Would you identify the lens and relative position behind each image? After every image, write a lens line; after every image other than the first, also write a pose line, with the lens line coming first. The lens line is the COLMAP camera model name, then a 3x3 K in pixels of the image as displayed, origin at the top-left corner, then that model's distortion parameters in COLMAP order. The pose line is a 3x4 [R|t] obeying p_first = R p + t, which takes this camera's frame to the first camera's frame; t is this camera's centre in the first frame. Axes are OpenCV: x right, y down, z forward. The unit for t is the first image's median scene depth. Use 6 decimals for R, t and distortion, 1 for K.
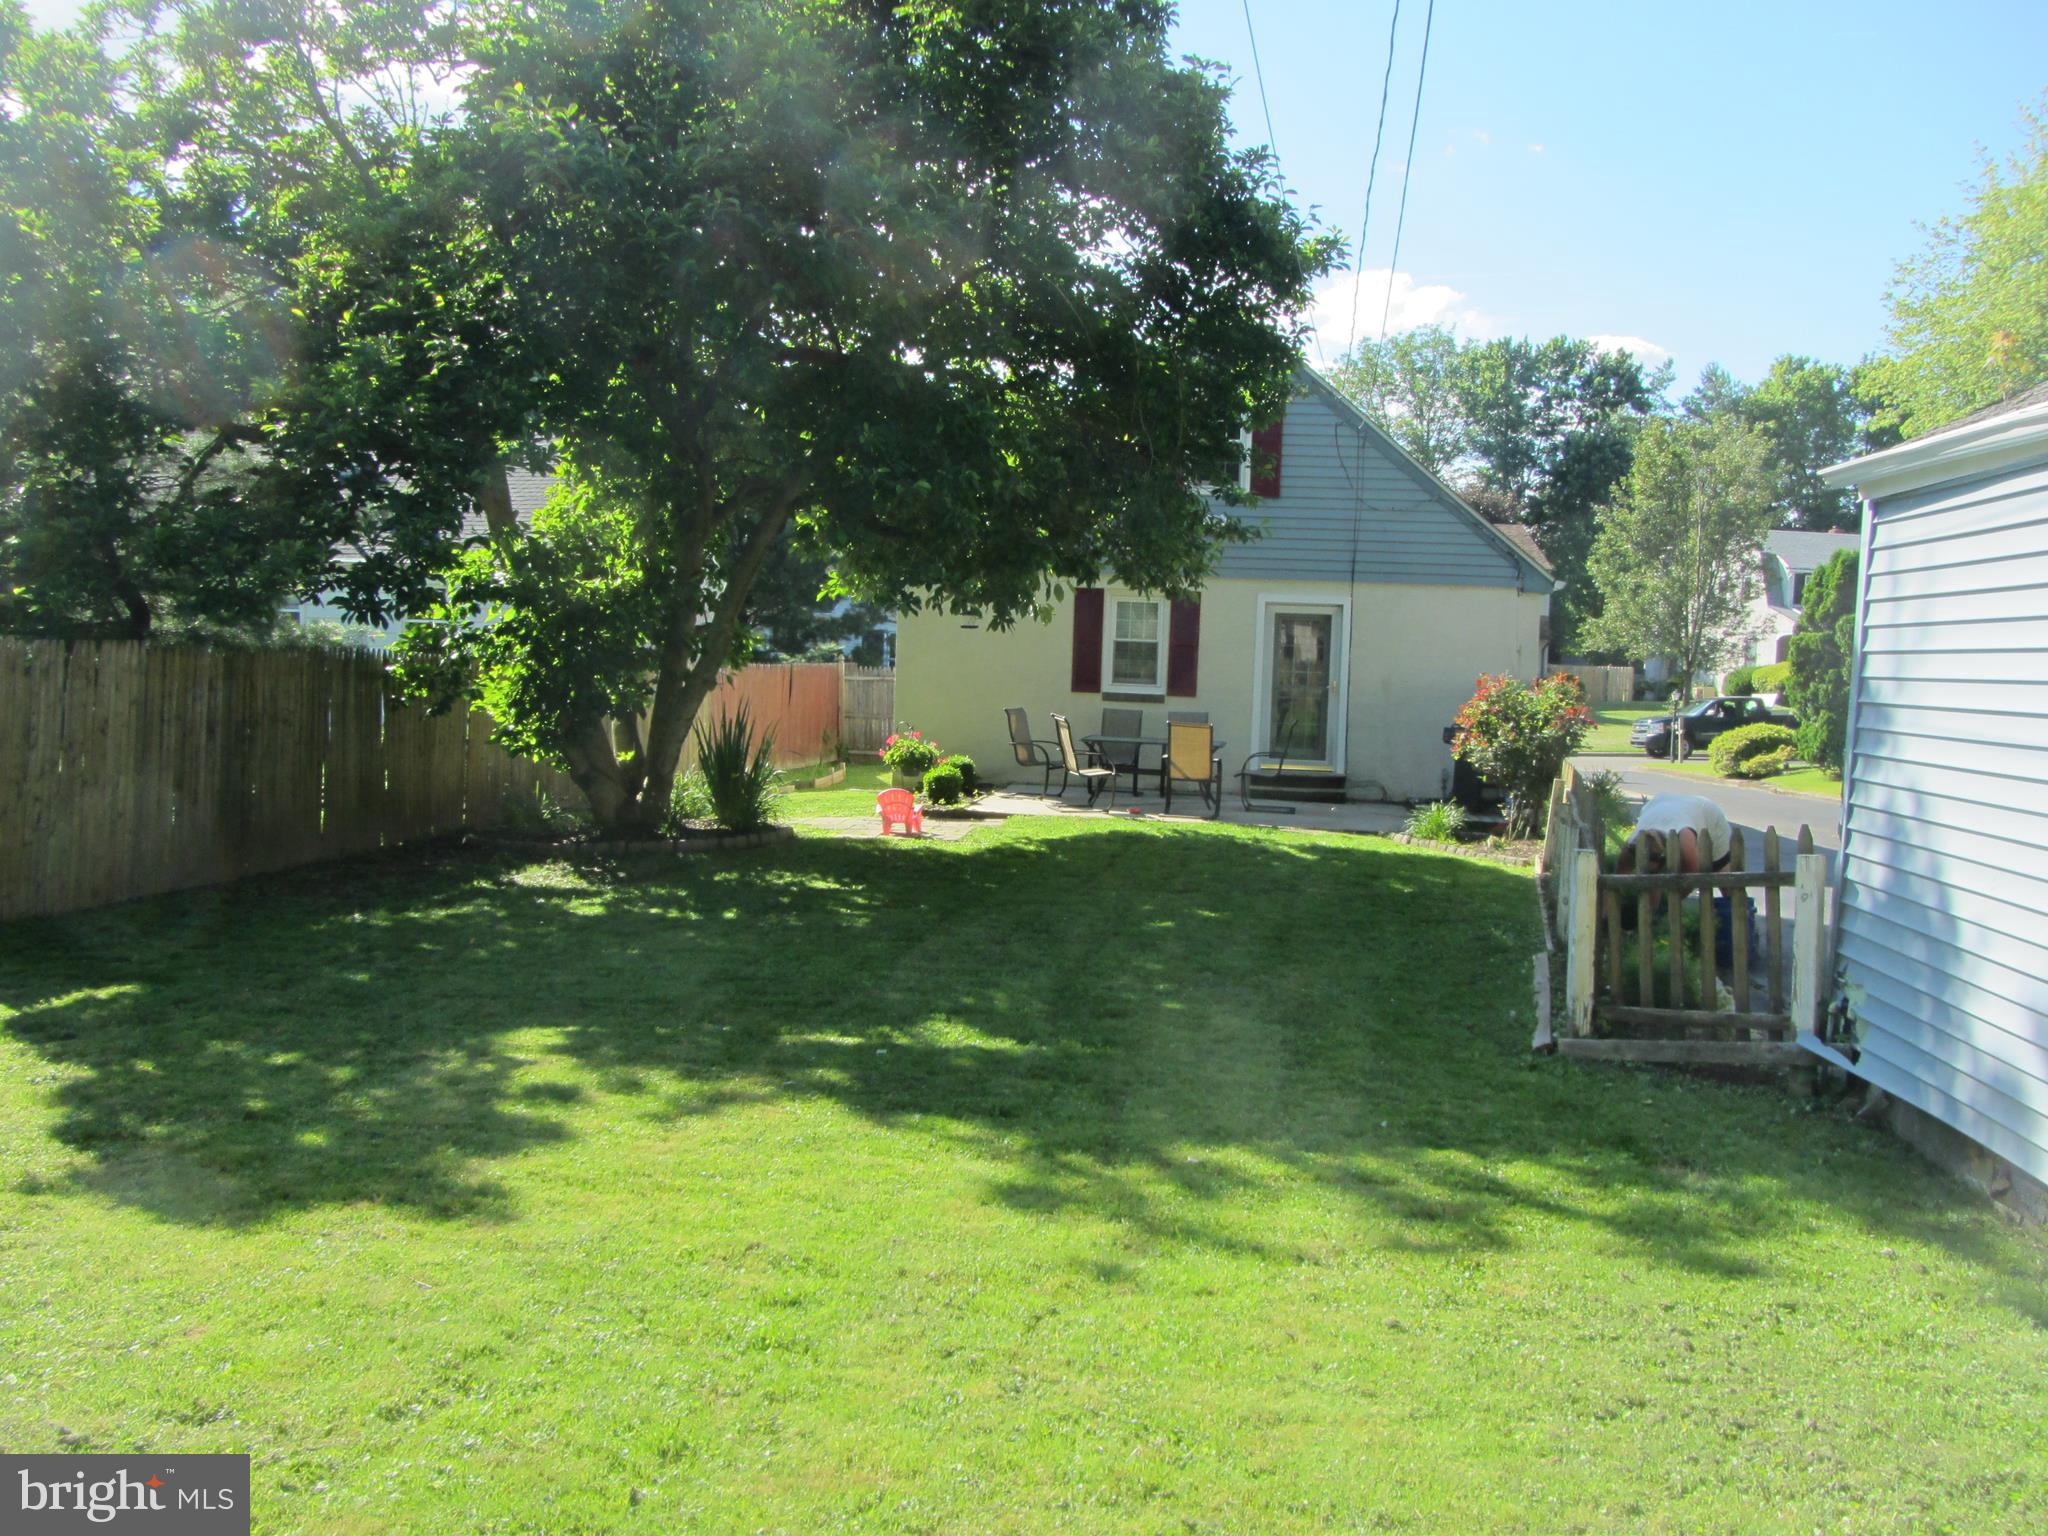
lens RADIAL K [[1682.2, 0, 1024.0], [0, 1682.2, 768.0], [0, 0, 1]] dist [0.002759, 0.002651]
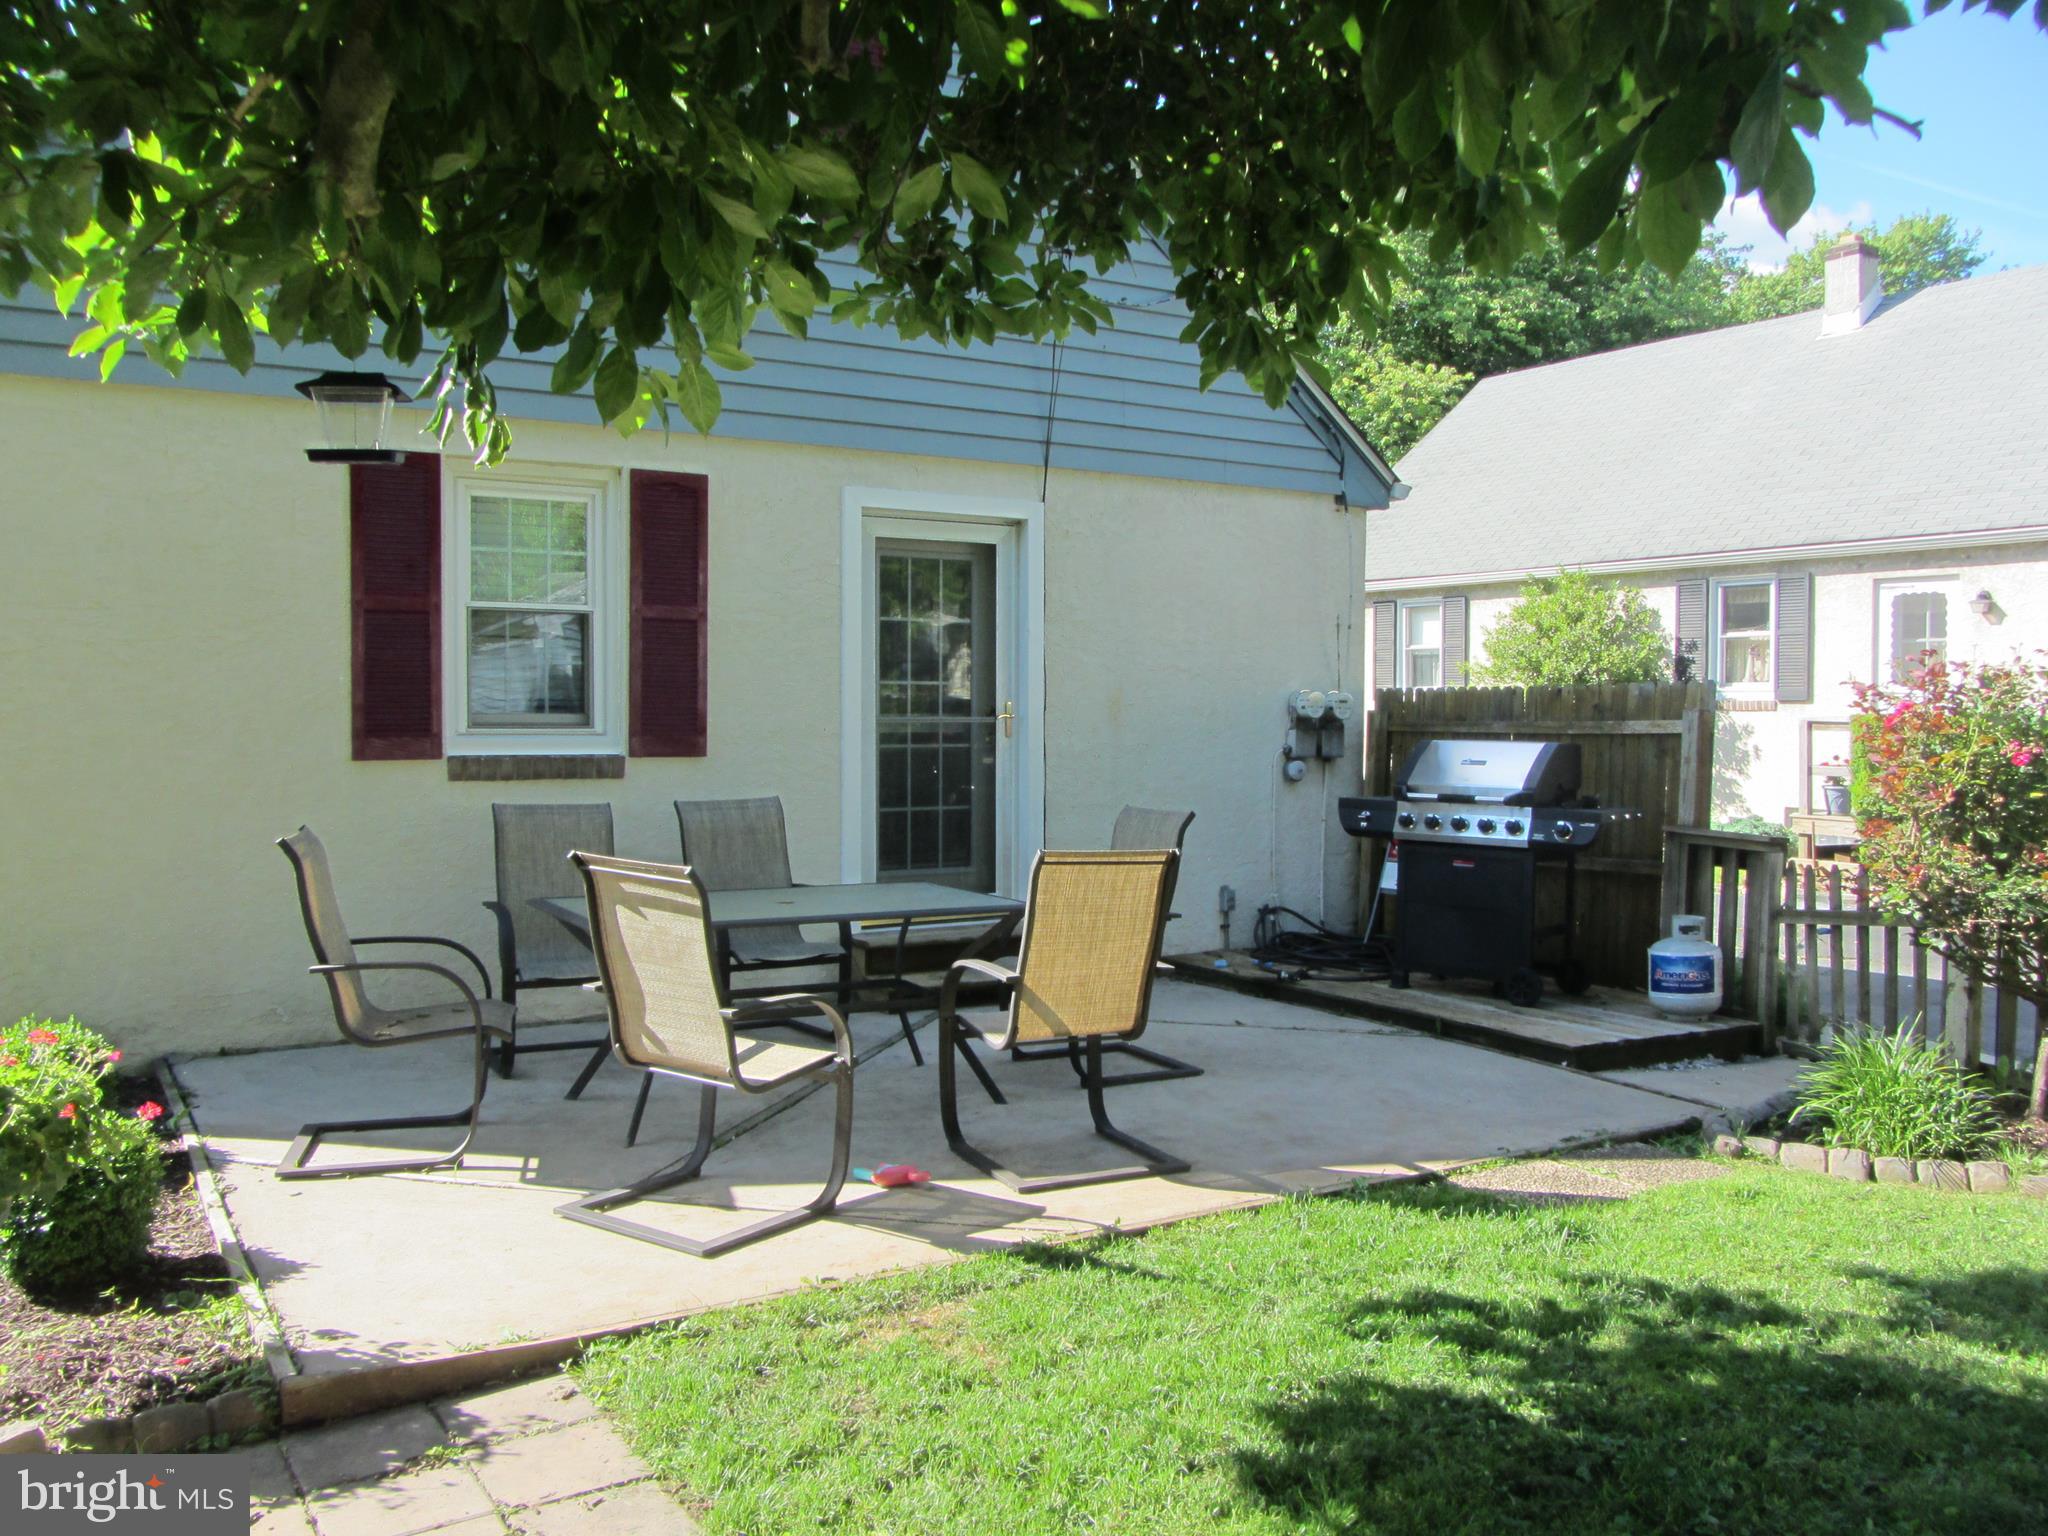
lens RADIAL K [[1731.7, 0, 1024.0], [0, 1731.7, 768.0], [0, 0, 1]] dist [-0.023605, 0.014763]
pose [[0.764369, -0.053982, 0.642516, -0.091967], [0.065837, 0.997815, 0.005509, -0.037443], [-0.641409, 0.038090, 0.766253, 0.664537]]
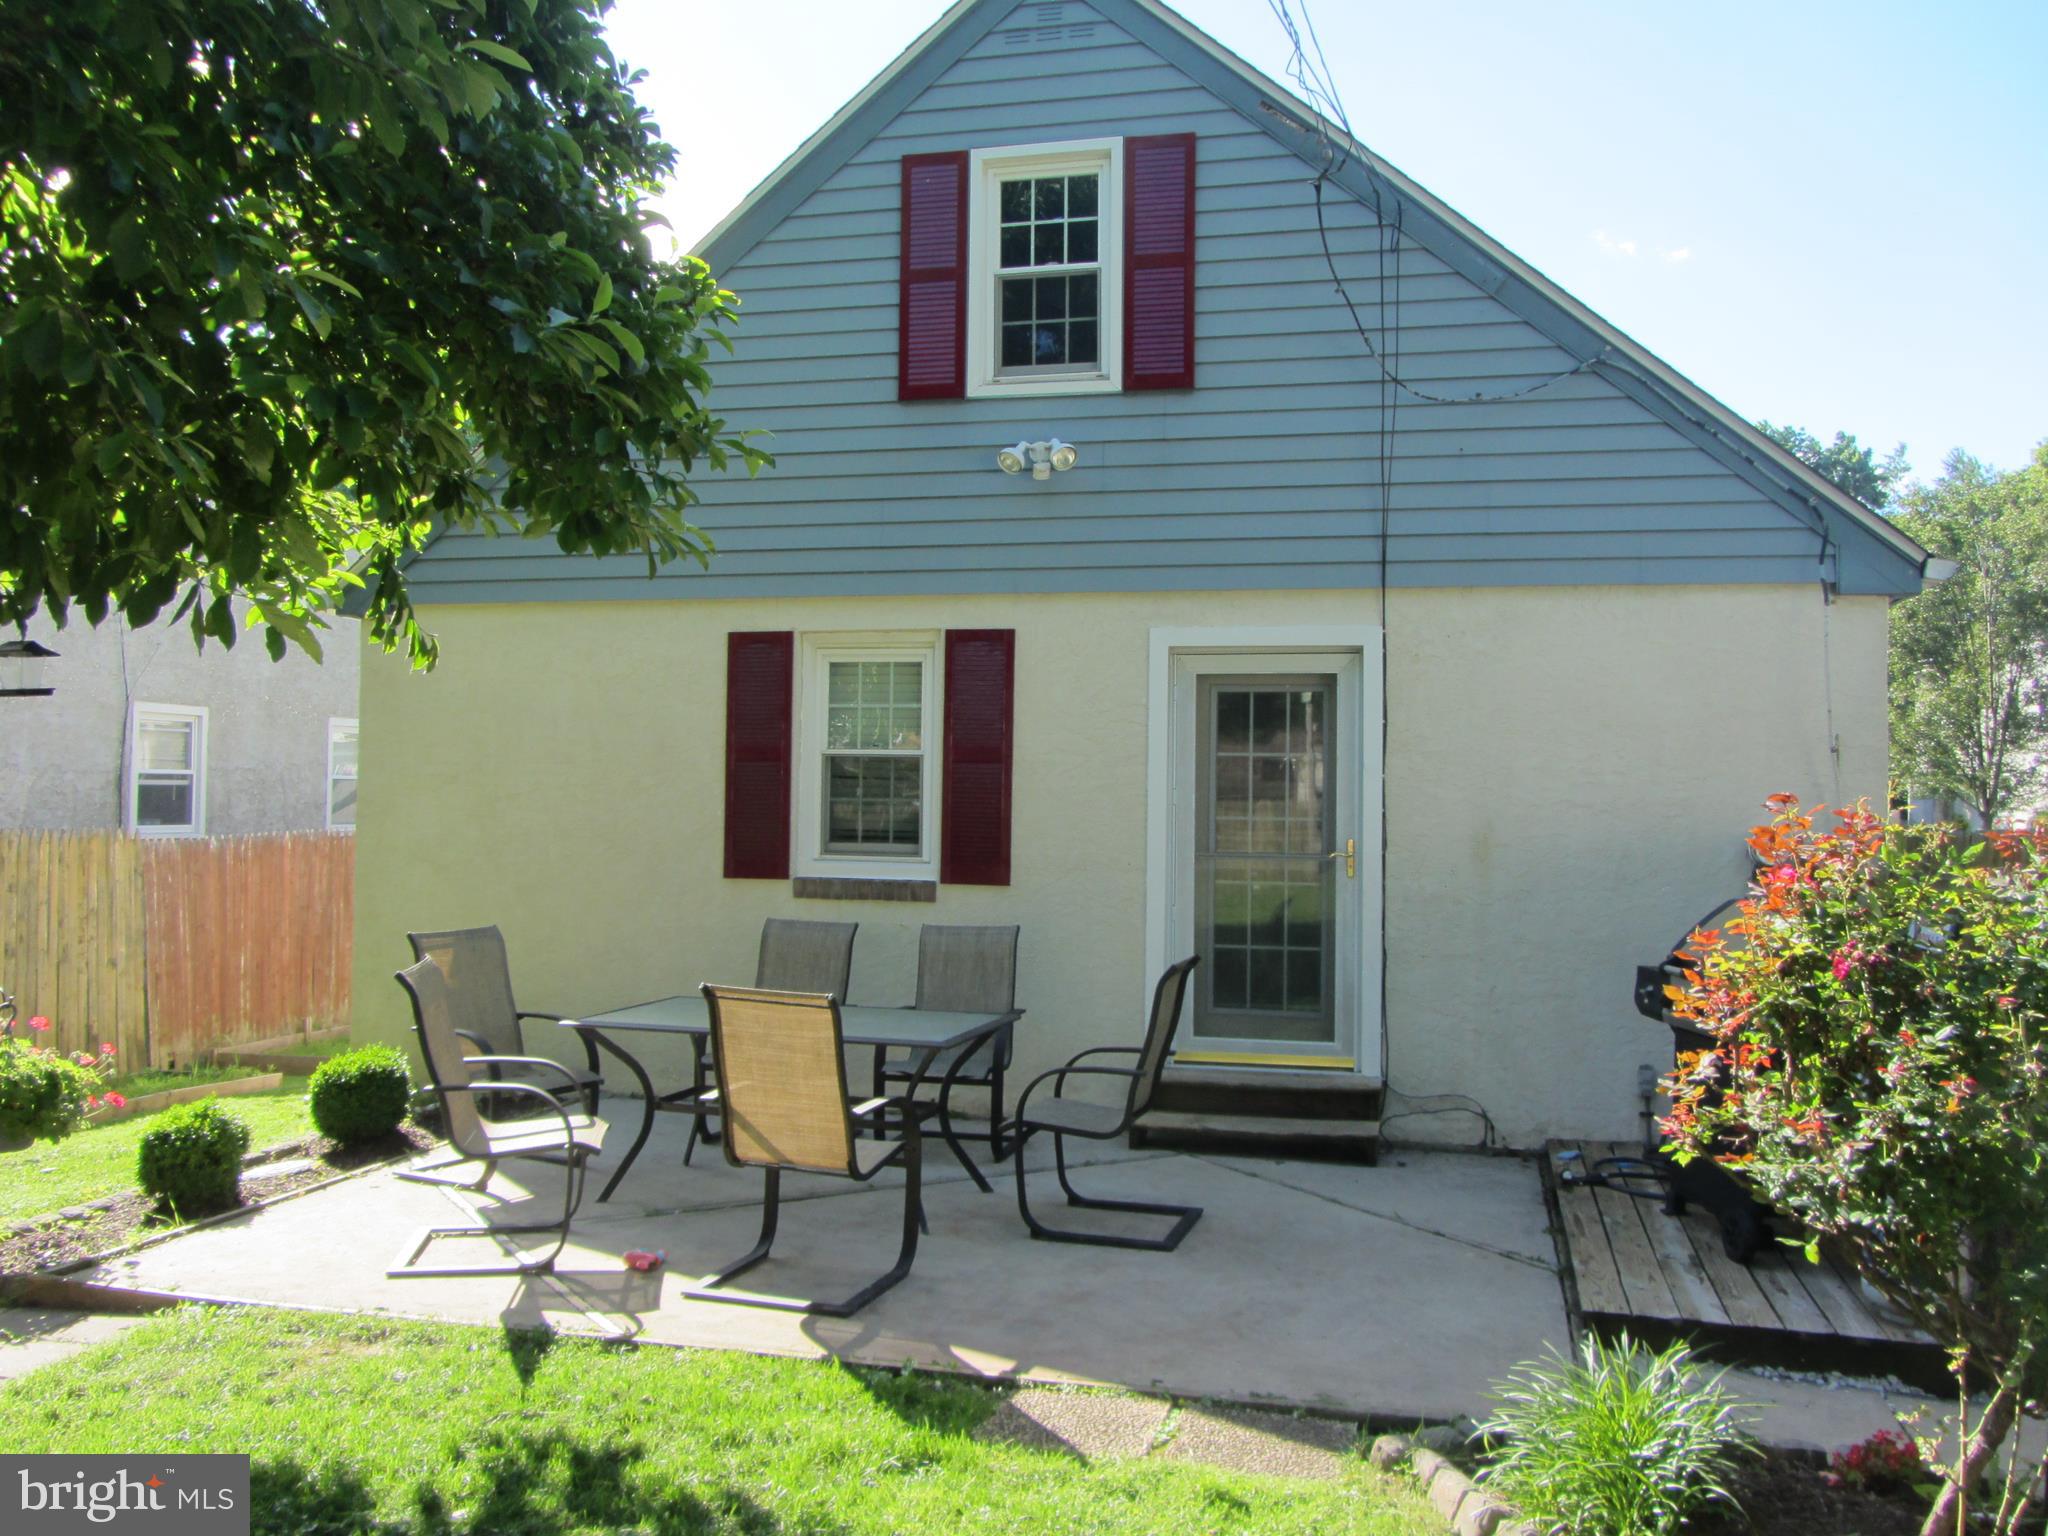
lens RADIAL K [[1731.7, 0, 1024.0], [0, 1731.7, 768.0], [0, 0, 1]] dist [-0.023605, 0.014763]
pose [[0.994575, -0.022978, -0.101448, 0.149985], [0.013266, 0.995352, -0.095387, -0.030798], [0.103168, 0.093524, 0.990257, 0.586969]]
